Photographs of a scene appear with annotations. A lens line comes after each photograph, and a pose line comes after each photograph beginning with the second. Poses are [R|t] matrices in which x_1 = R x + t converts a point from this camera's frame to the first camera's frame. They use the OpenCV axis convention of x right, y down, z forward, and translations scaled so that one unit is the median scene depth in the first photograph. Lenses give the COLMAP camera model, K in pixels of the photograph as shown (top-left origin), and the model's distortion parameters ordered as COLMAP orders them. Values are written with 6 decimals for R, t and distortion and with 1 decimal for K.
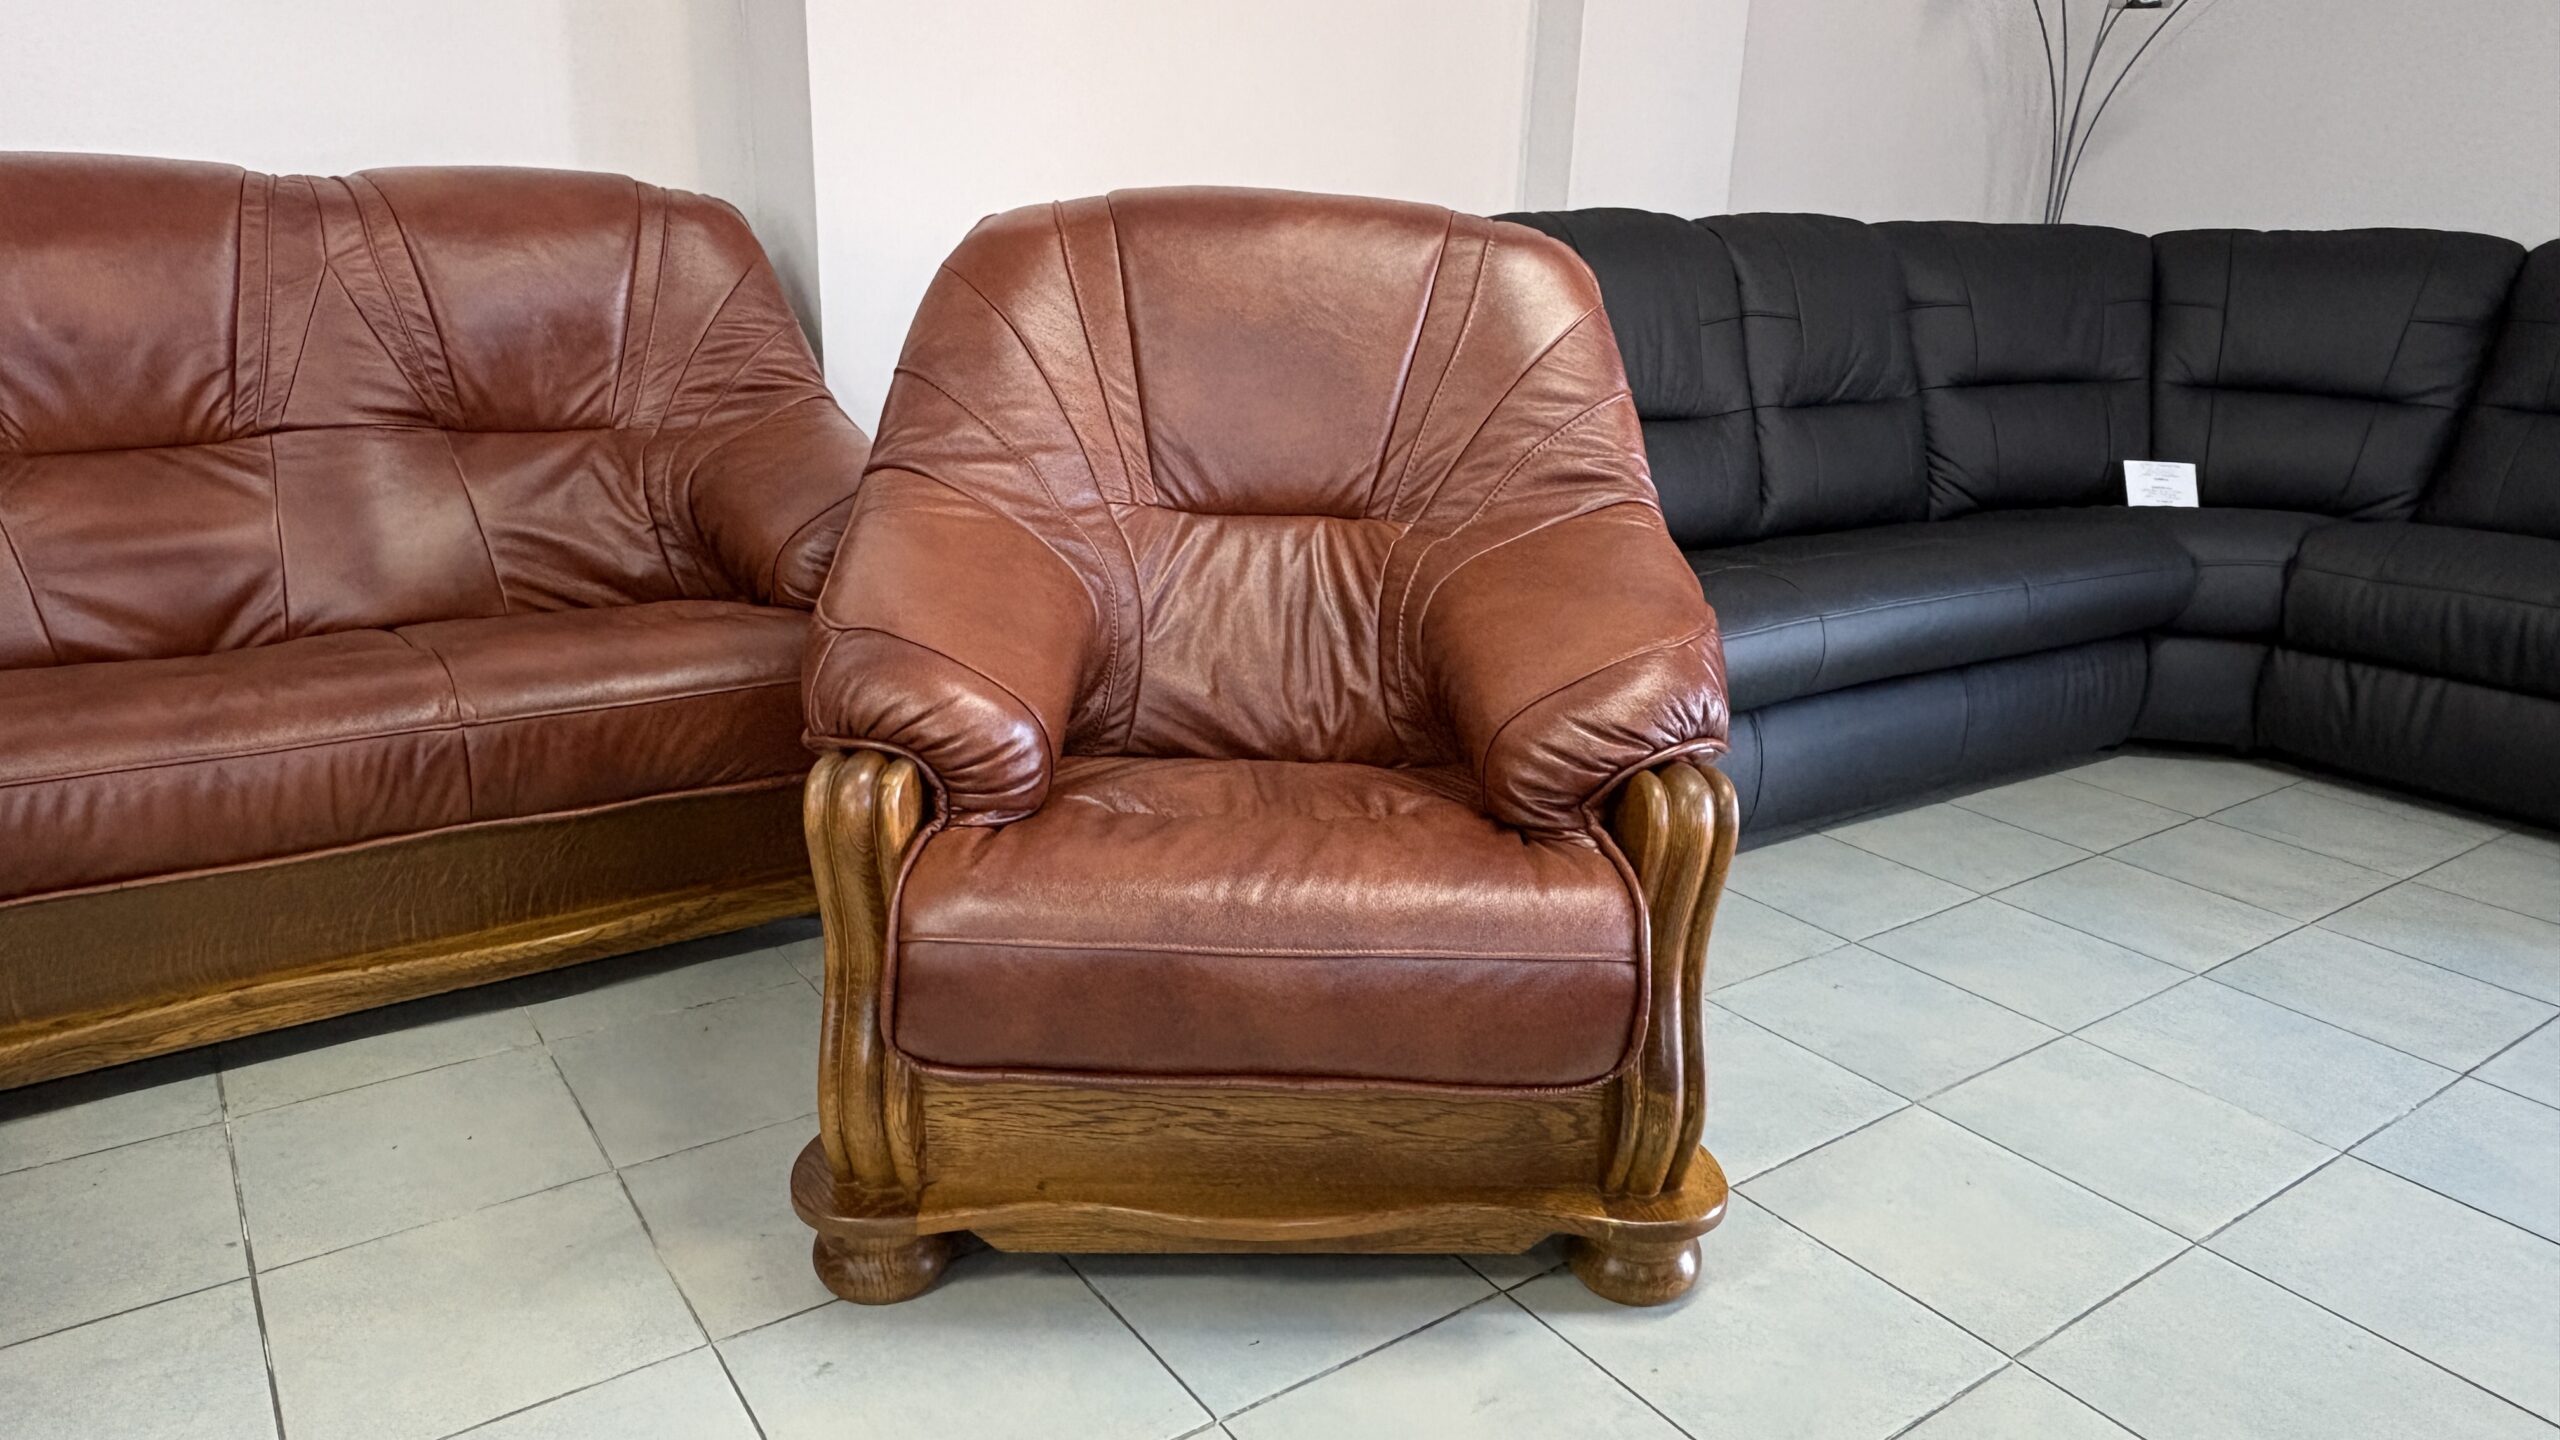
lens RADIAL K [[1648.2, 0, 1263.7], [0, 1648.2, 728.1], [0, 0, 1]] dist [0.000043, 0.006473]
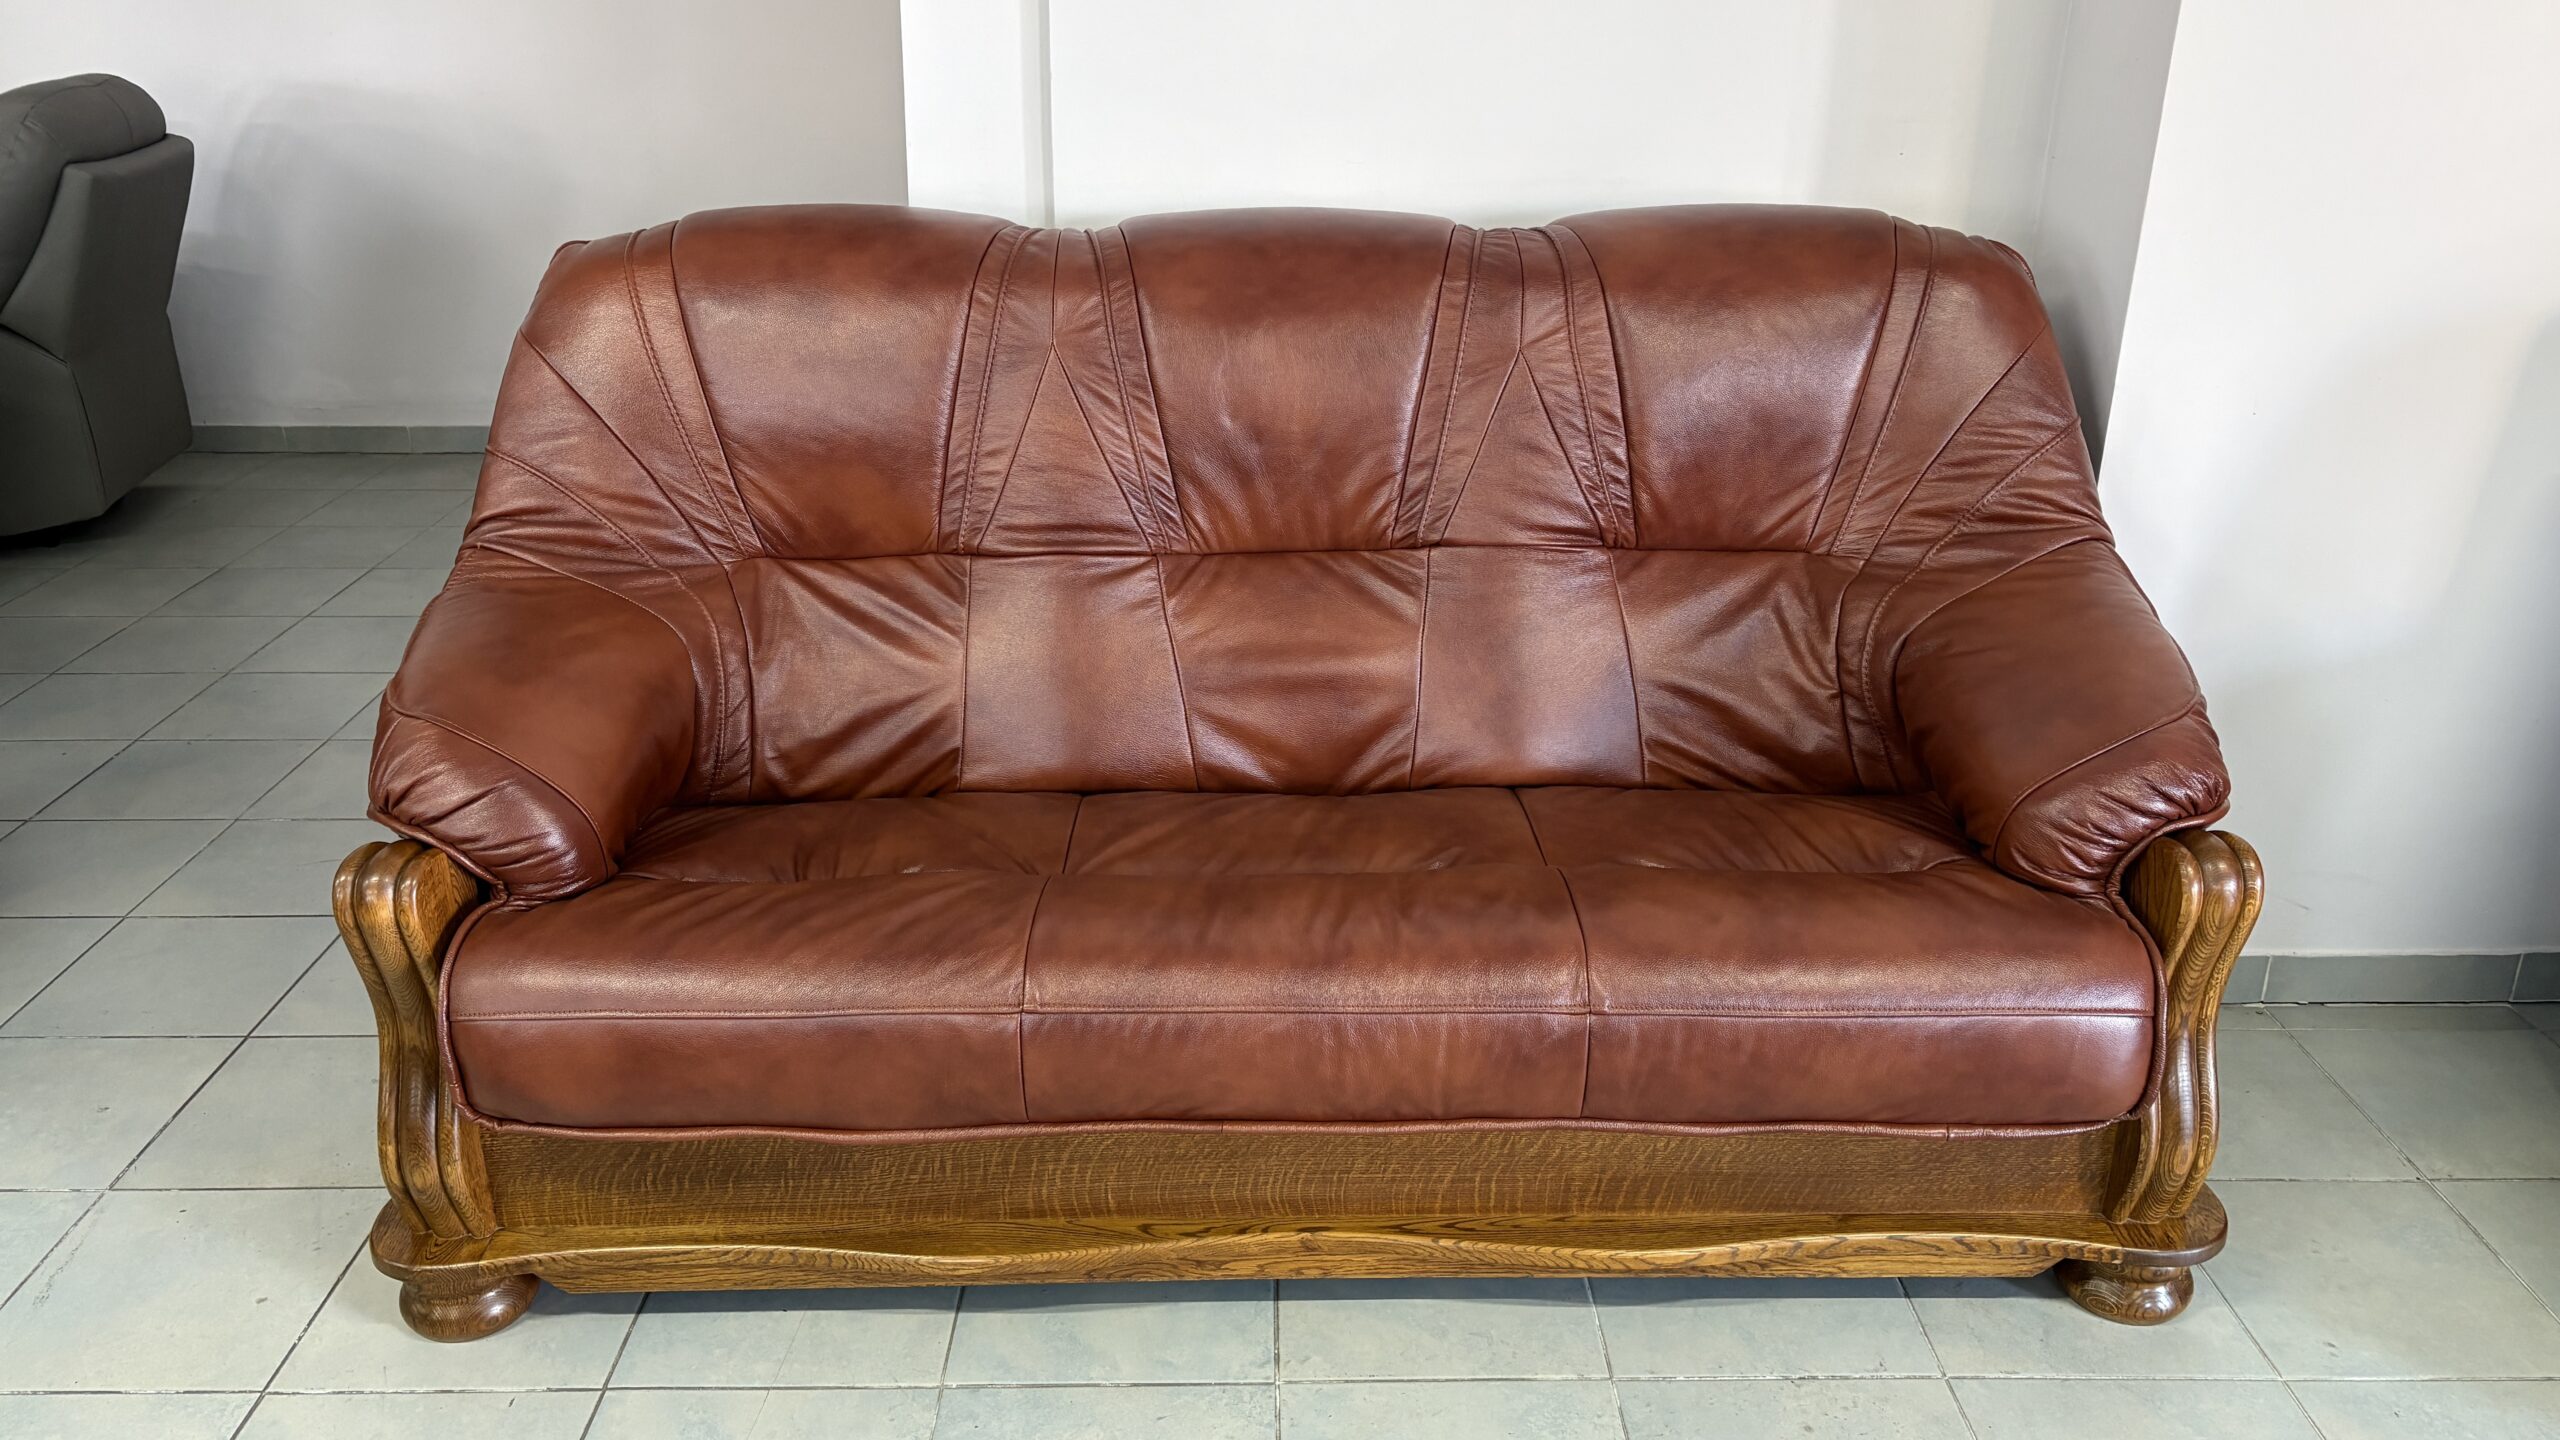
lens RADIAL K [[2005.4, 0, 1289.7], [0, 2005.4, 745.7], [0, 0, 1]] dist [0.048719, -0.017740]
pose [[0.831515, 0.178144, -0.526163, -0.105373], [-0.146956, 0.983982, 0.100908, -0.195512], [0.535711, -0.006584, 0.844376, 0.083464]]
